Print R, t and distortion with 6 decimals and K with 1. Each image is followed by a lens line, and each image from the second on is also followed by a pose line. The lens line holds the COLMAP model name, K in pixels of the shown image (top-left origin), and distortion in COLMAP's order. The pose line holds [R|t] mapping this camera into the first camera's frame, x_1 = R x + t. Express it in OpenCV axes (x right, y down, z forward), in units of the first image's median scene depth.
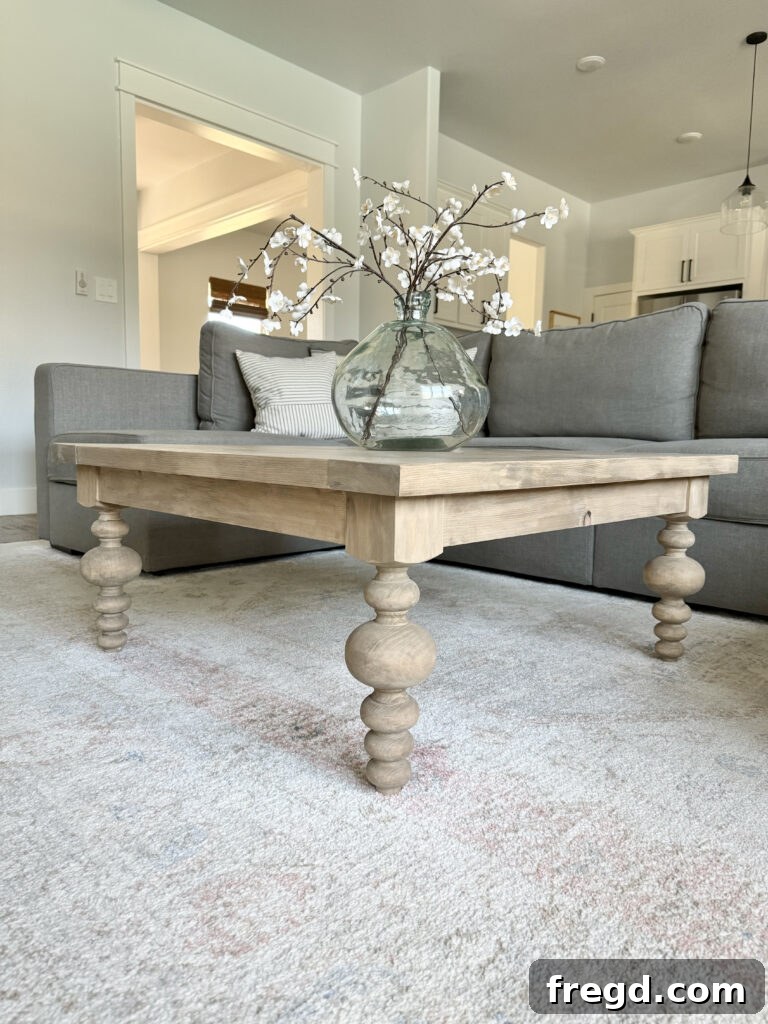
lens RADIAL K [[716.5, 0, 361.5], [0, 716.5, 507.1], [0, 0, 1]] dist [0.105263, -0.168002]
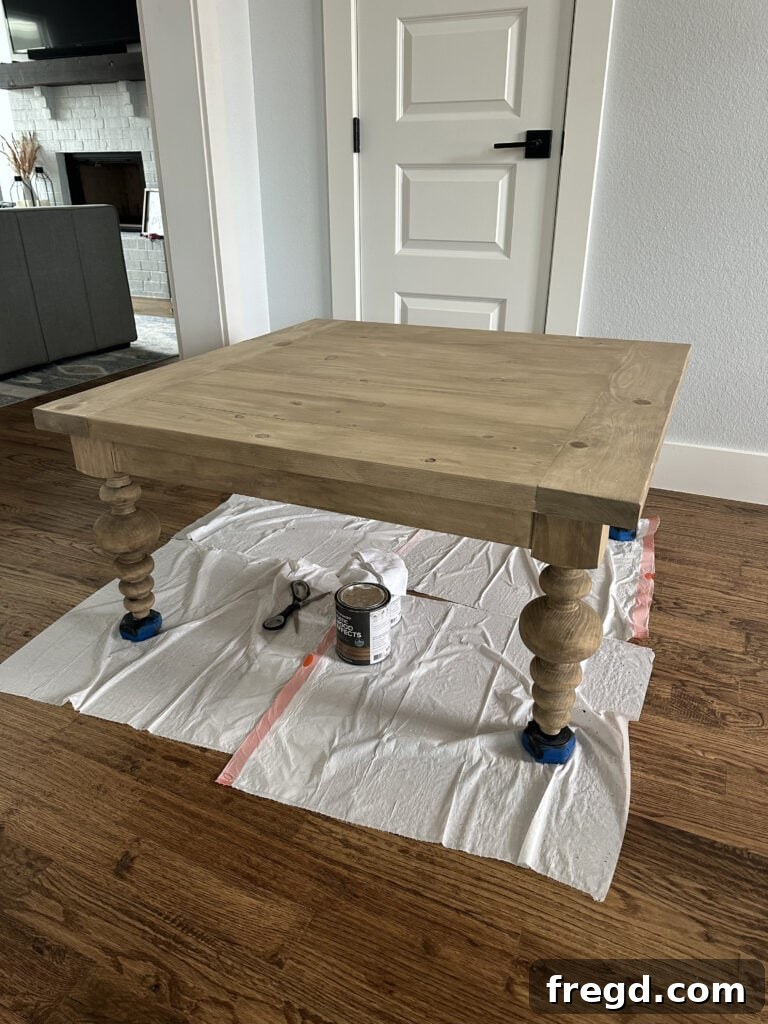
lens RADIAL K [[716.5, 0, 361.5], [0, 716.5, 507.1], [0, 0, 1]] dist [0.105263, -0.168002]
pose [[0.933941, -0.175336, 0.311466, -0.349343], [0.068760, 0.943271, 0.324825, -0.225246], [-0.350751, -0.281951, 0.893016, 0.082130]]
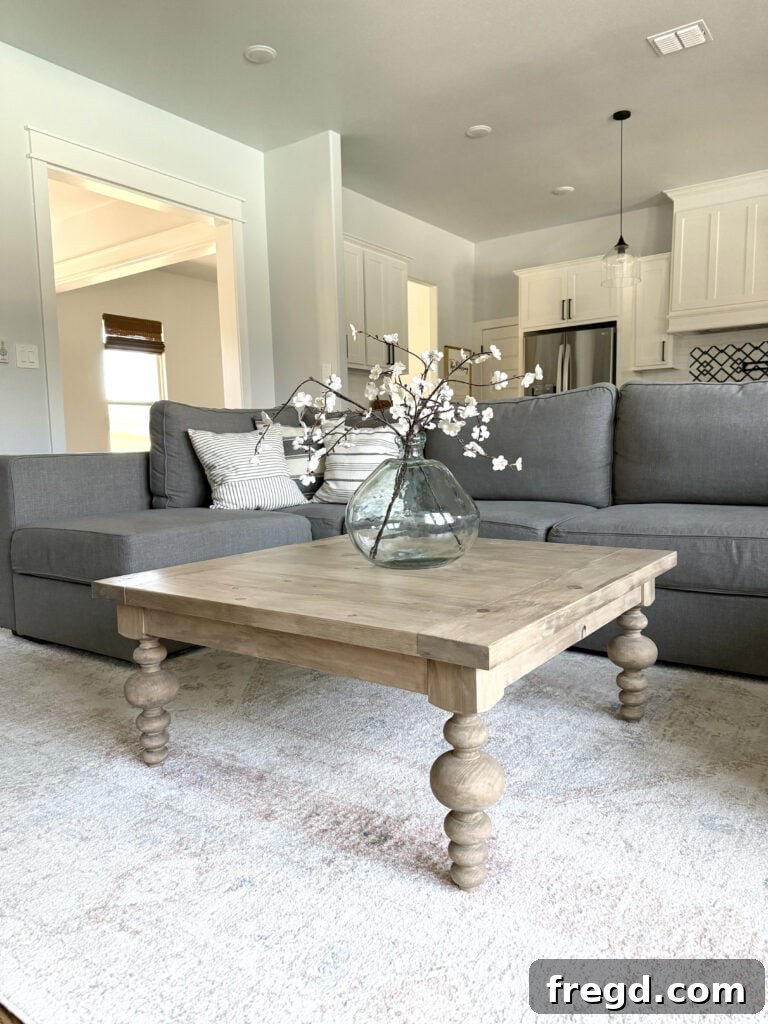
lens RADIAL K [[716.5, 0, 361.5], [0, 716.5, 507.1], [0, 0, 1]] dist [0.105263, -0.168002]
pose [[0.987198, -0.059762, 0.147880, -0.179039], [0.062258, 0.997984, -0.012302, -0.157824], [-0.146846, 0.021352, 0.988929, -0.134519]]
